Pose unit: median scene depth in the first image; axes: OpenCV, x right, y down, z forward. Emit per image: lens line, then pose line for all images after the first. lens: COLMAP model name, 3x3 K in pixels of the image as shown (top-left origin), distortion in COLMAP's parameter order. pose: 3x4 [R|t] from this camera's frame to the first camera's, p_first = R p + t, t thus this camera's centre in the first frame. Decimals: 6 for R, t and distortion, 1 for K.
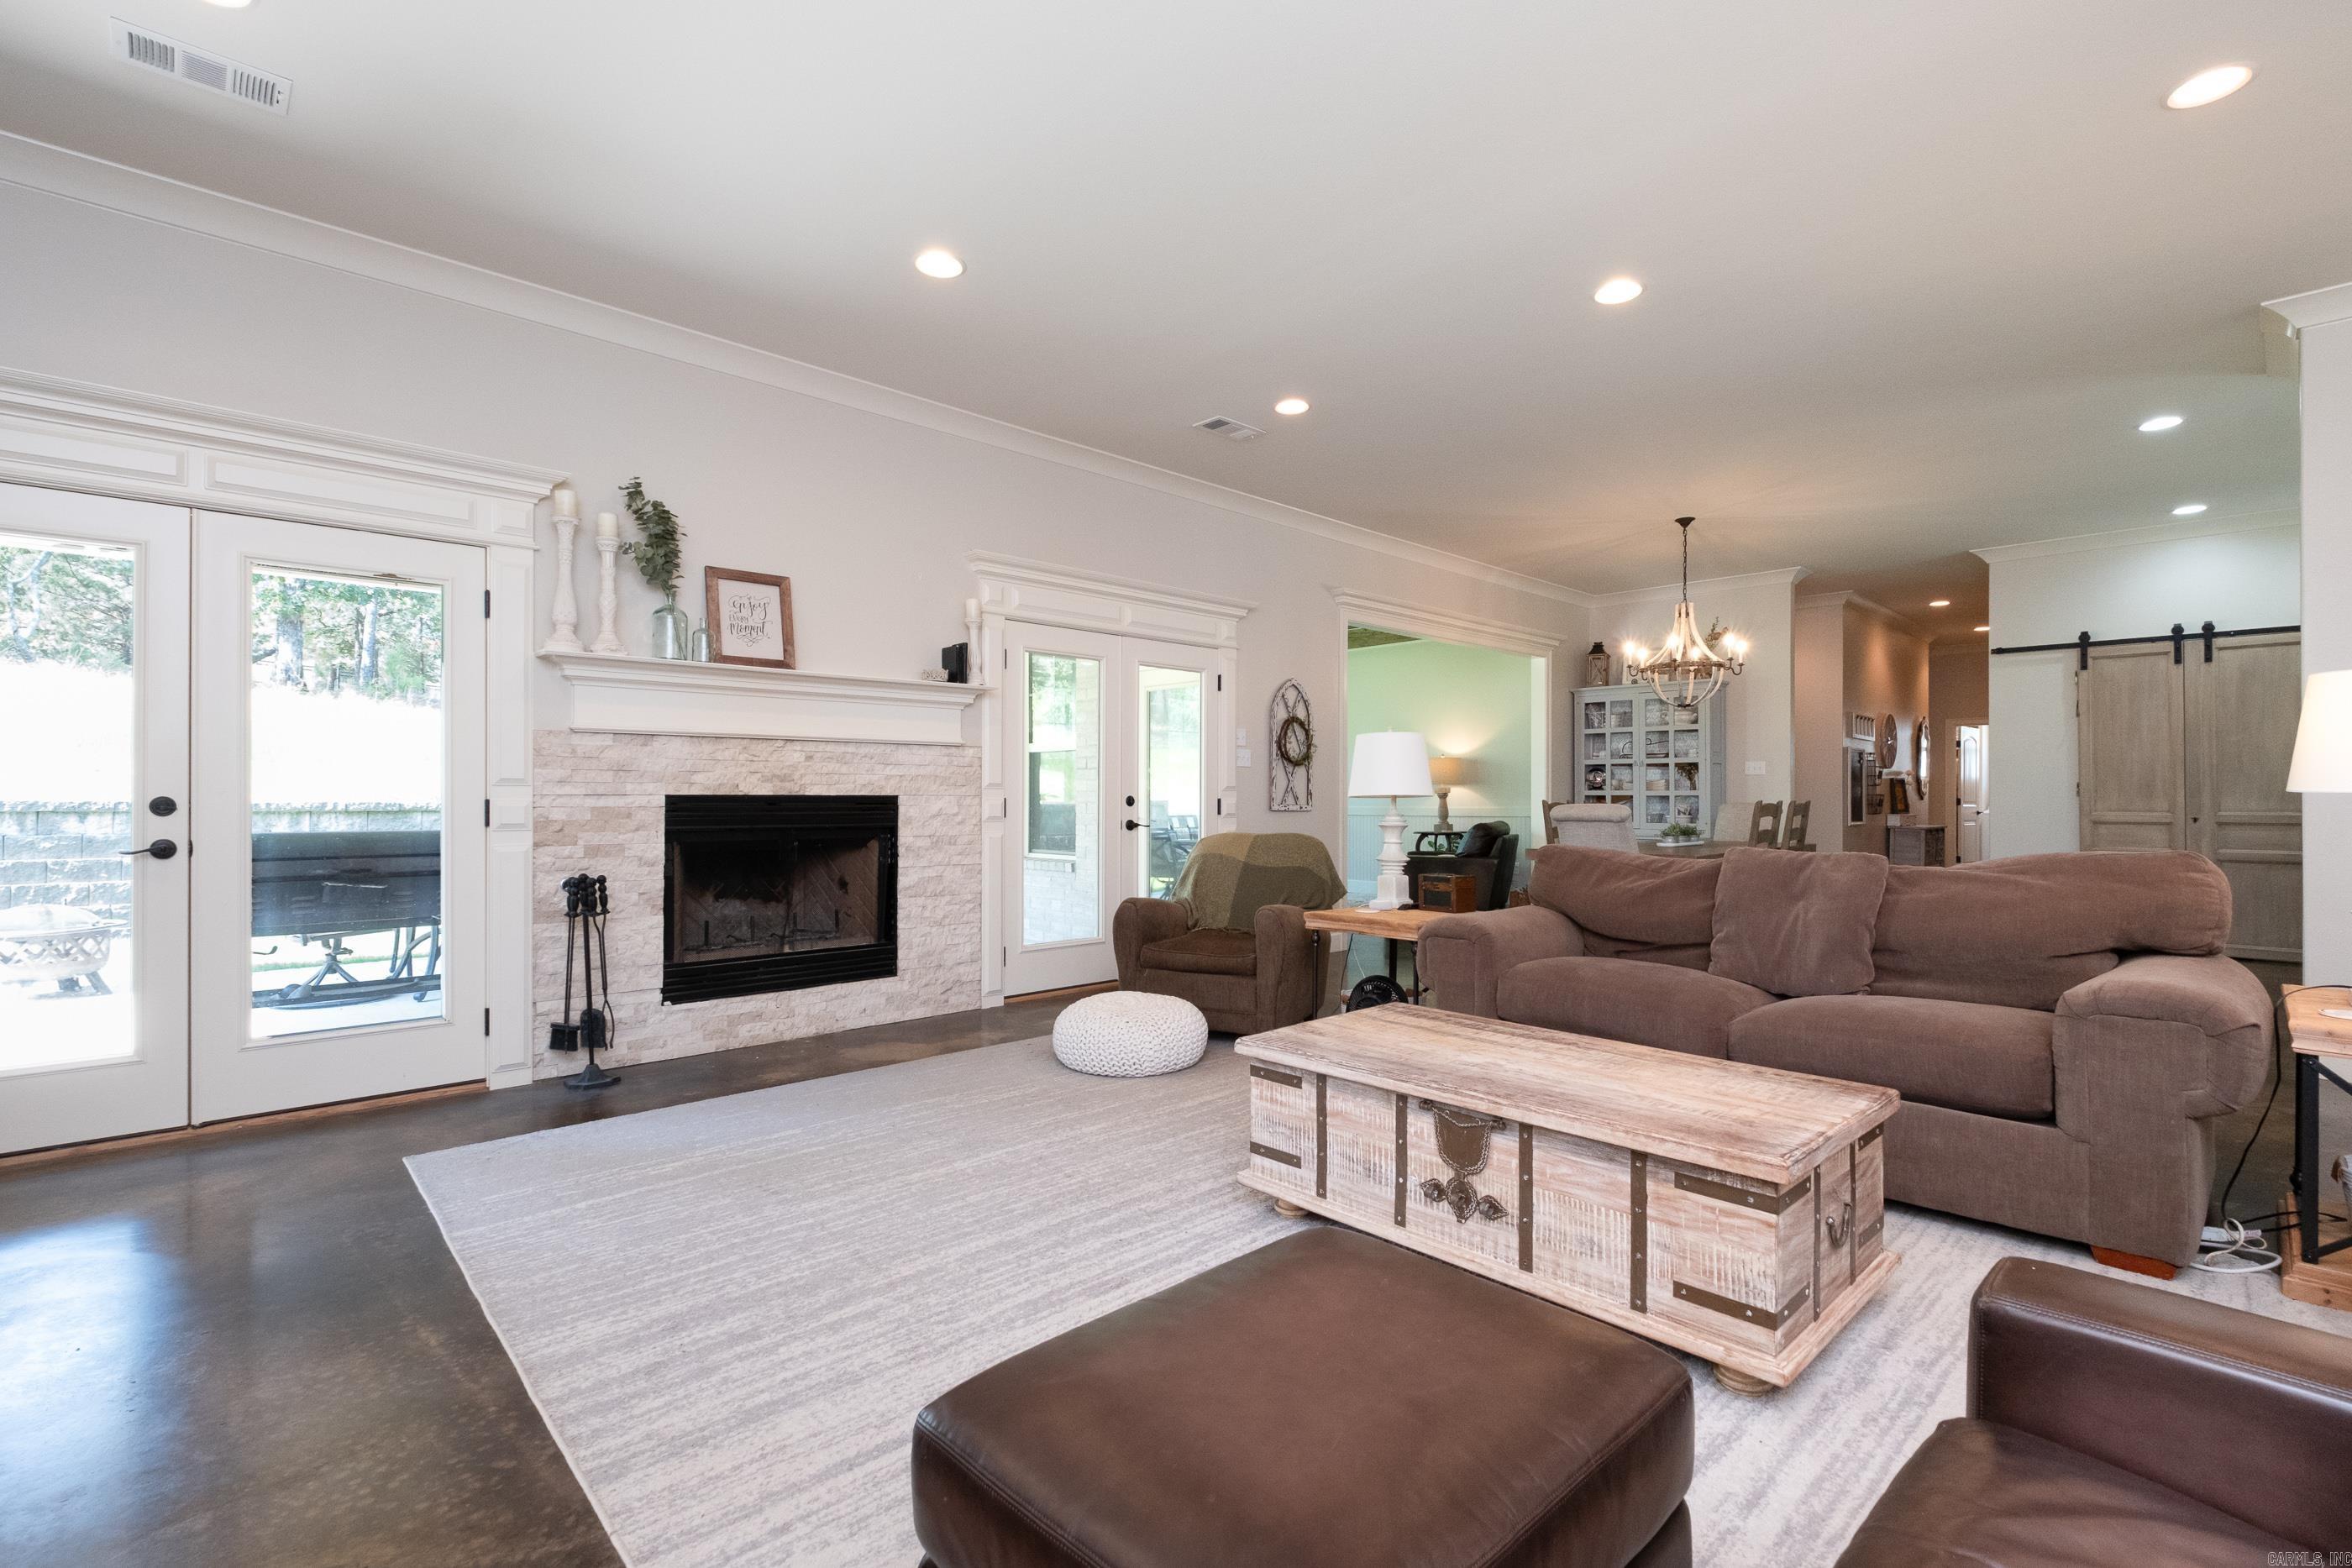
lens RADIAL K [[1048.8, 0, 1179.6], [0, 1048.8, 792.2], [0, 0, 1]] dist [-0.001635, -0.000398]
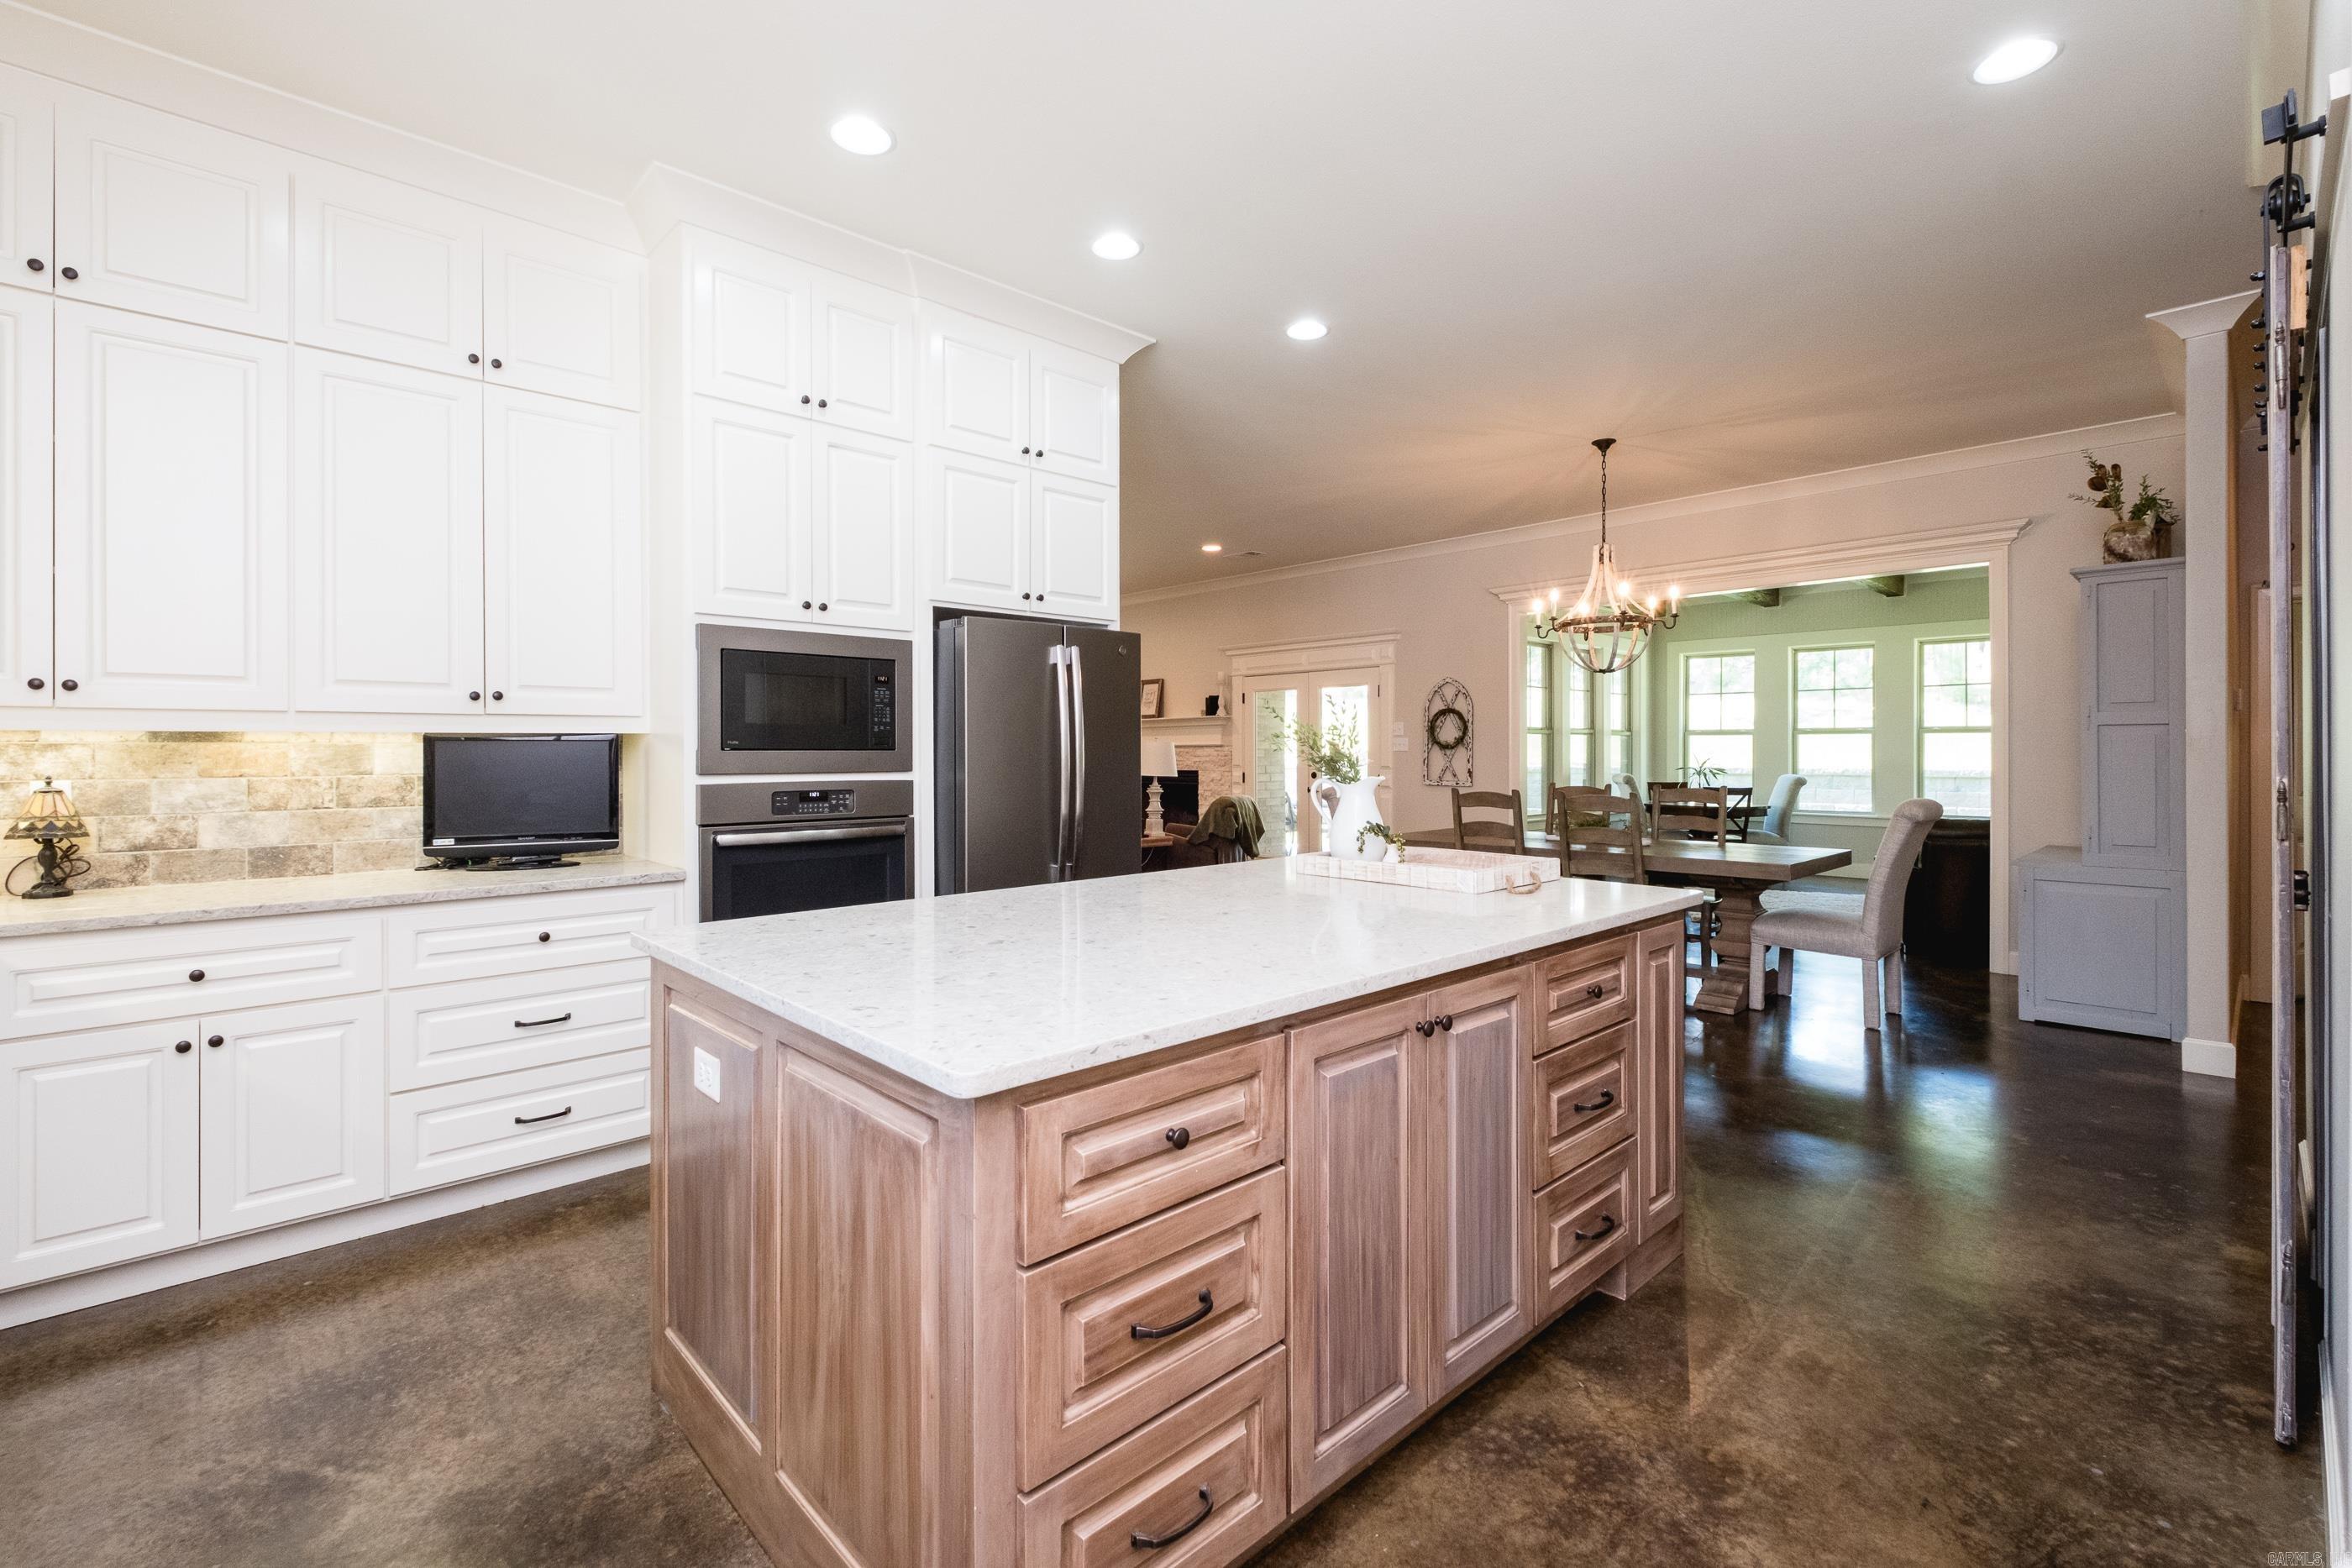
lens RADIAL K [[1039.3, 0, 1165.7], [0, 1039.3, 753.4], [0, 0, 1]] dist [0.001169, -0.000277]
pose [[-0.003412, -0.002786, -0.999990, 1.329172], [0.006571, 0.999974, -0.002808, -0.018522], [0.999973, -0.006580, -0.003393, 0.680992]]
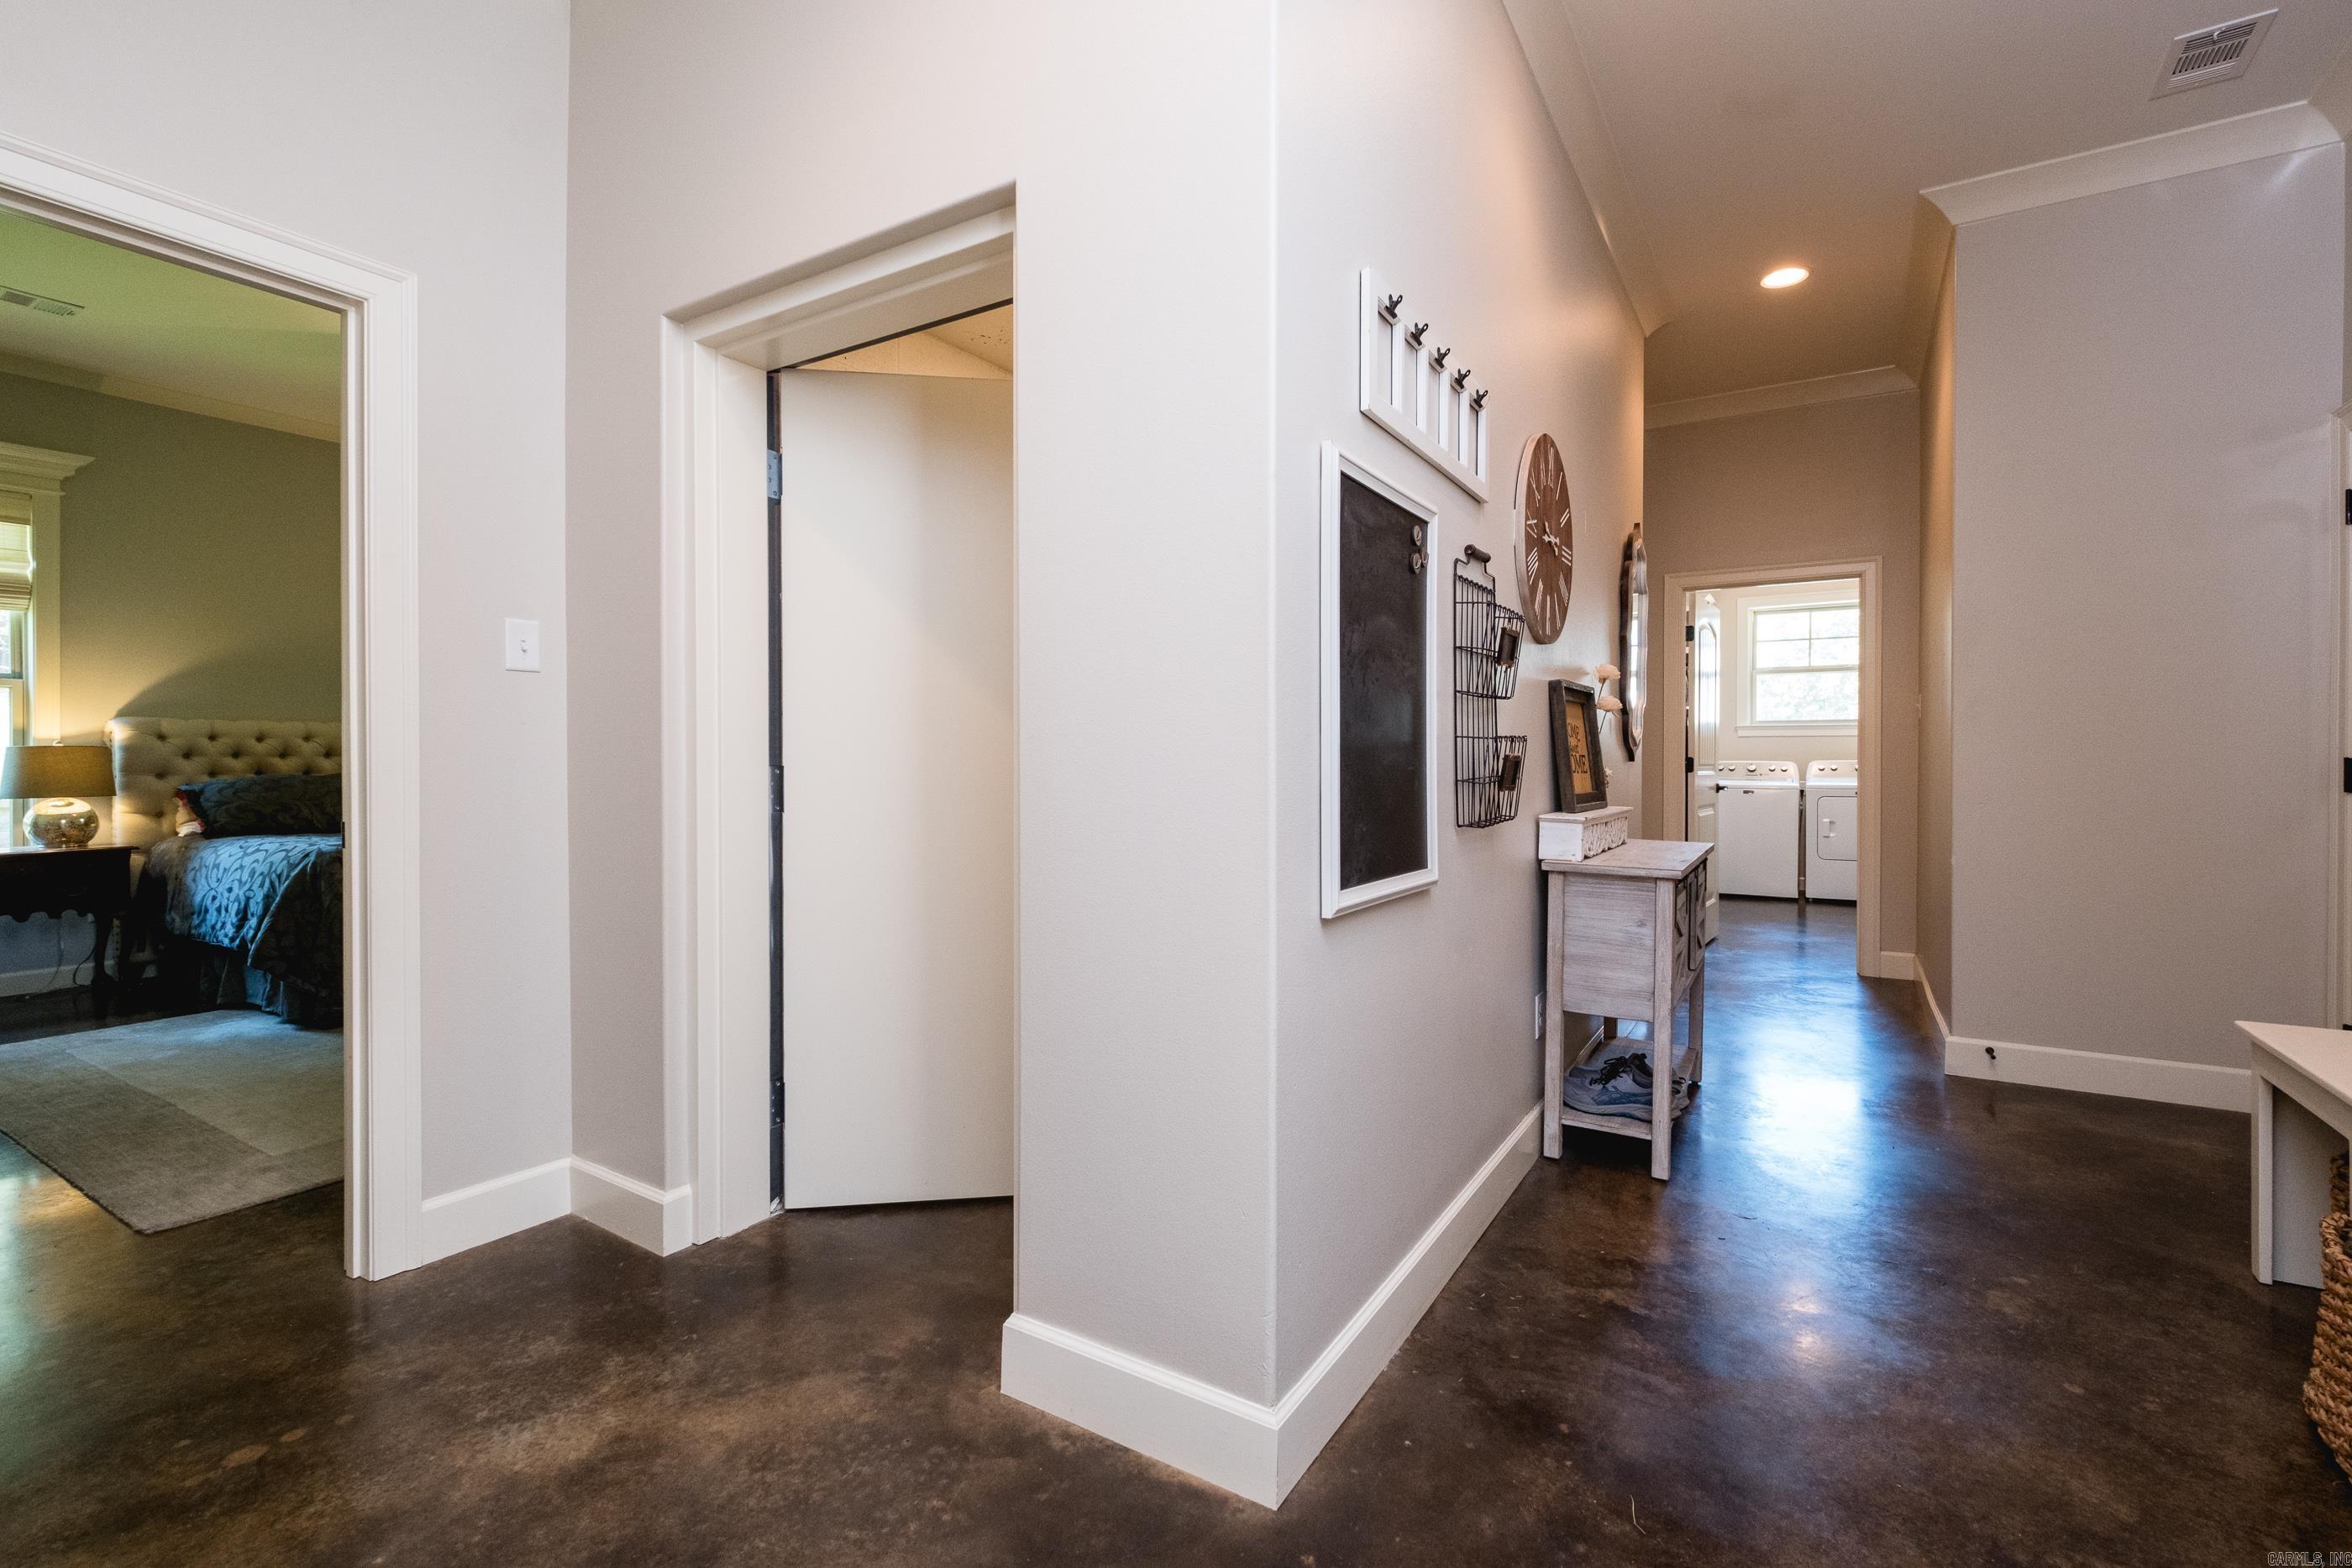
lens RADIAL K [[1027.7, 0, 1192.1], [0, 1027.7, 765.8], [0, 0, 1]] dist [-0.000686, -0.000797]
pose [[0.967838, -0.002649, 0.251561, 0.813777], [0.000003, 0.999945, 0.010520, 0.009666], [-0.251575, -0.010181, 0.967784, 1.195085]]
